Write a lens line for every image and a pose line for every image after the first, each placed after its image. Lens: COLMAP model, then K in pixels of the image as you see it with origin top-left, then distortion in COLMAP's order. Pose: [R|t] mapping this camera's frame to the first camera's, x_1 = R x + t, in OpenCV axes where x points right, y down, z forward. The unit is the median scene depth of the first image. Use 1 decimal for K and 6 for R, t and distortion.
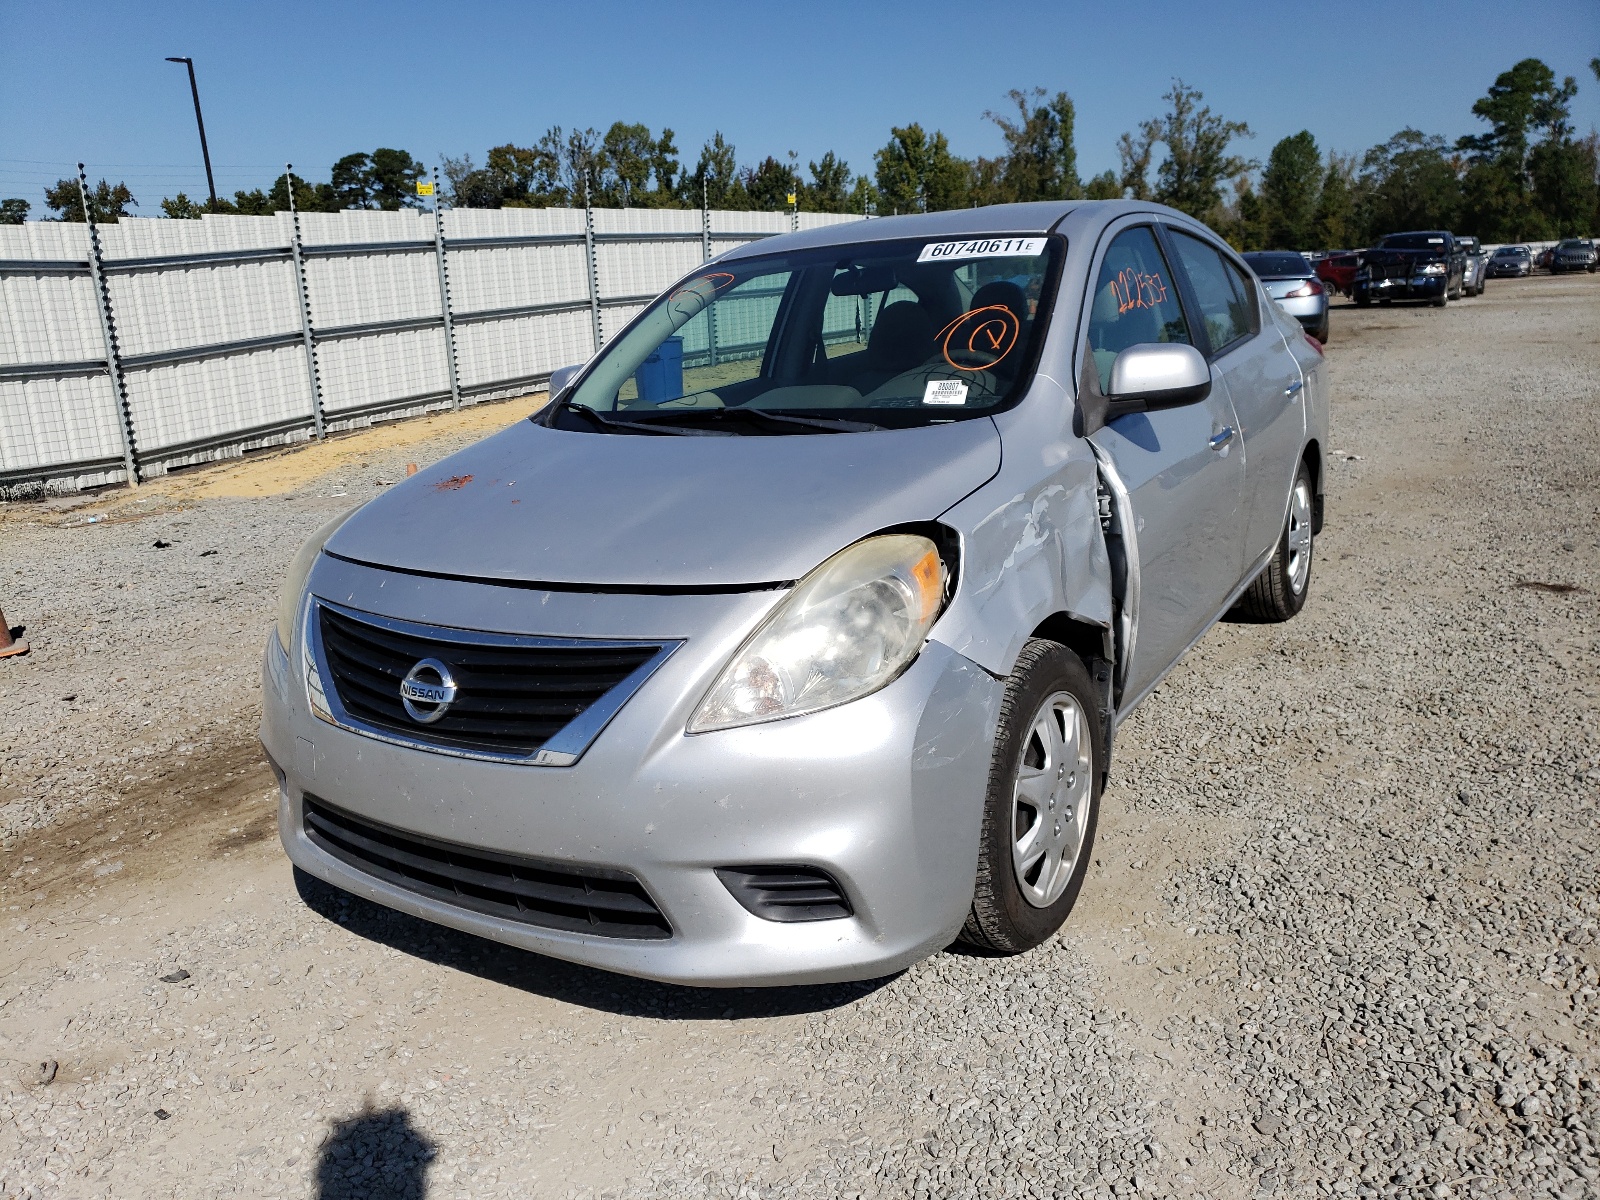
lens RADIAL K [[1195.7, 0, 800.0], [0, 1195.7, 600.0], [0, 0, 1]] dist [0.034082, 0.002247]
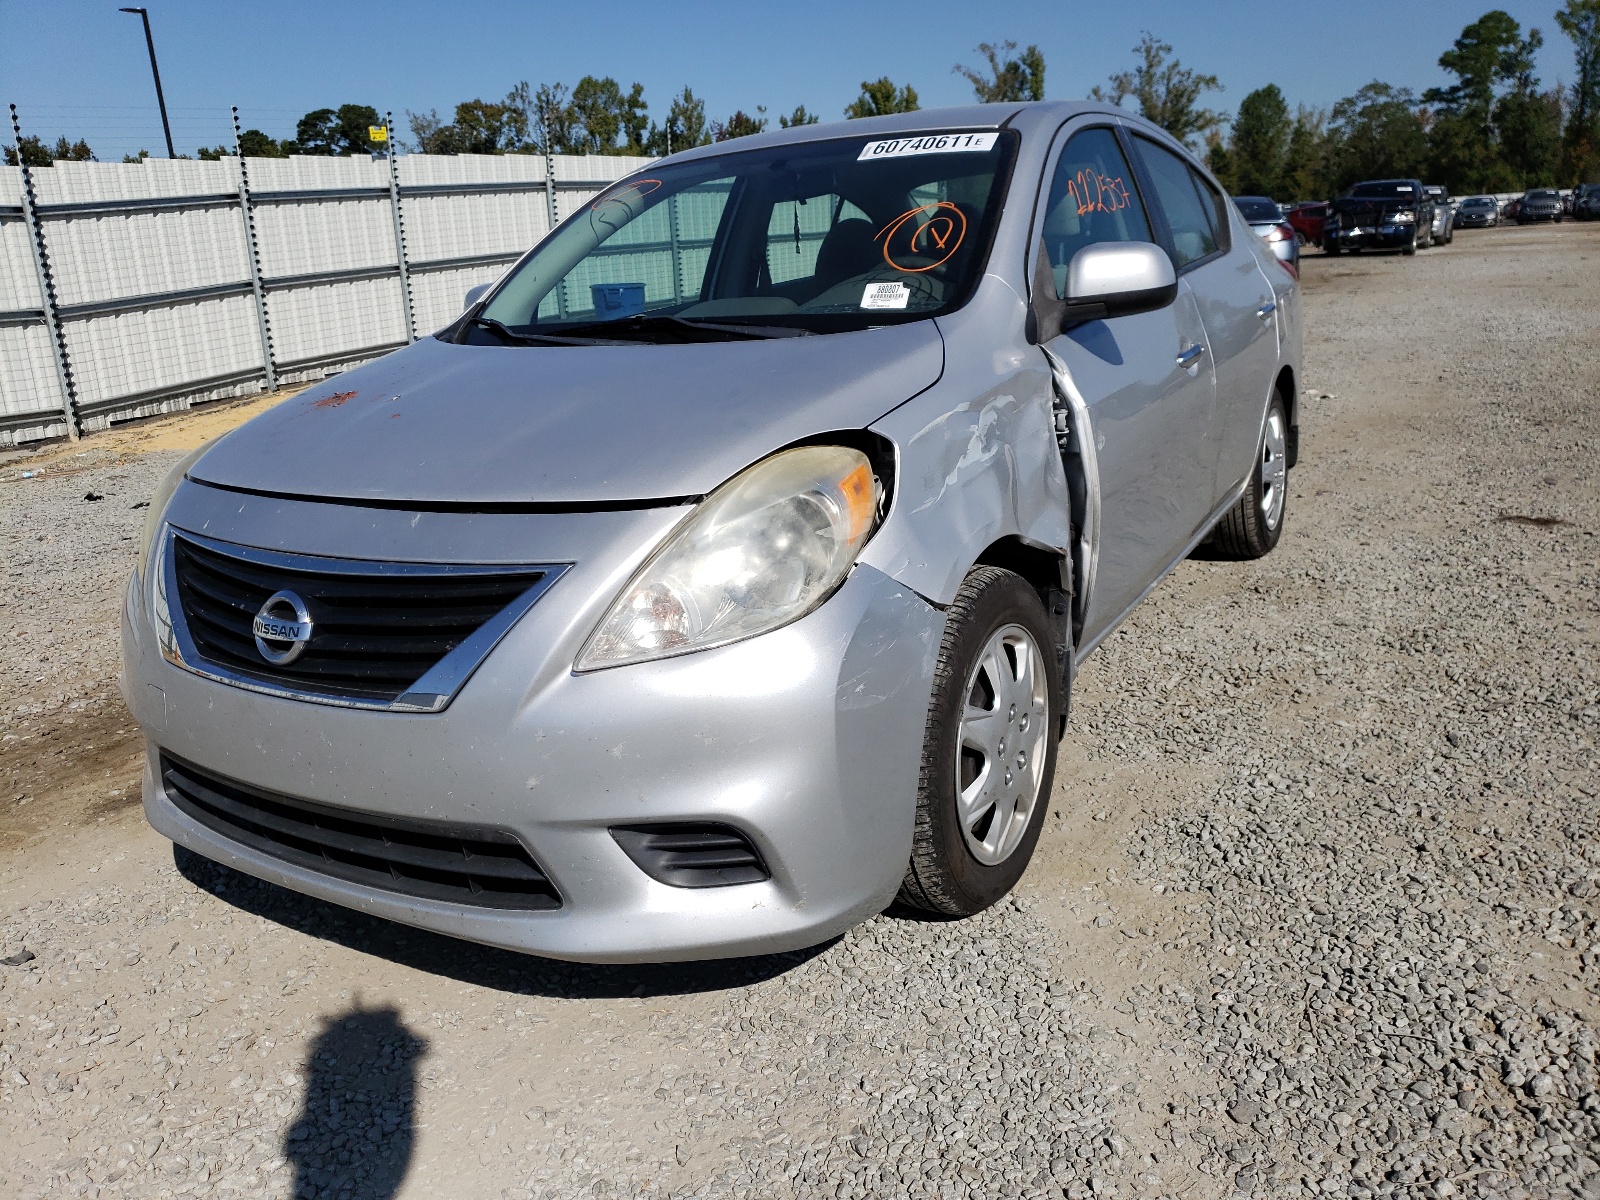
lens RADIAL K [[1190.8, 0, 800.2], [0, 1190.8, 567.5], [0, 0, 1]] dist [0.031087, 0.003835]
pose [[0.999784, -0.009343, 0.018585, 0.036556], [0.009211, 0.999932, 0.007174, 0.022071], [-0.018650, -0.007002, 0.999802, 0.095206]]
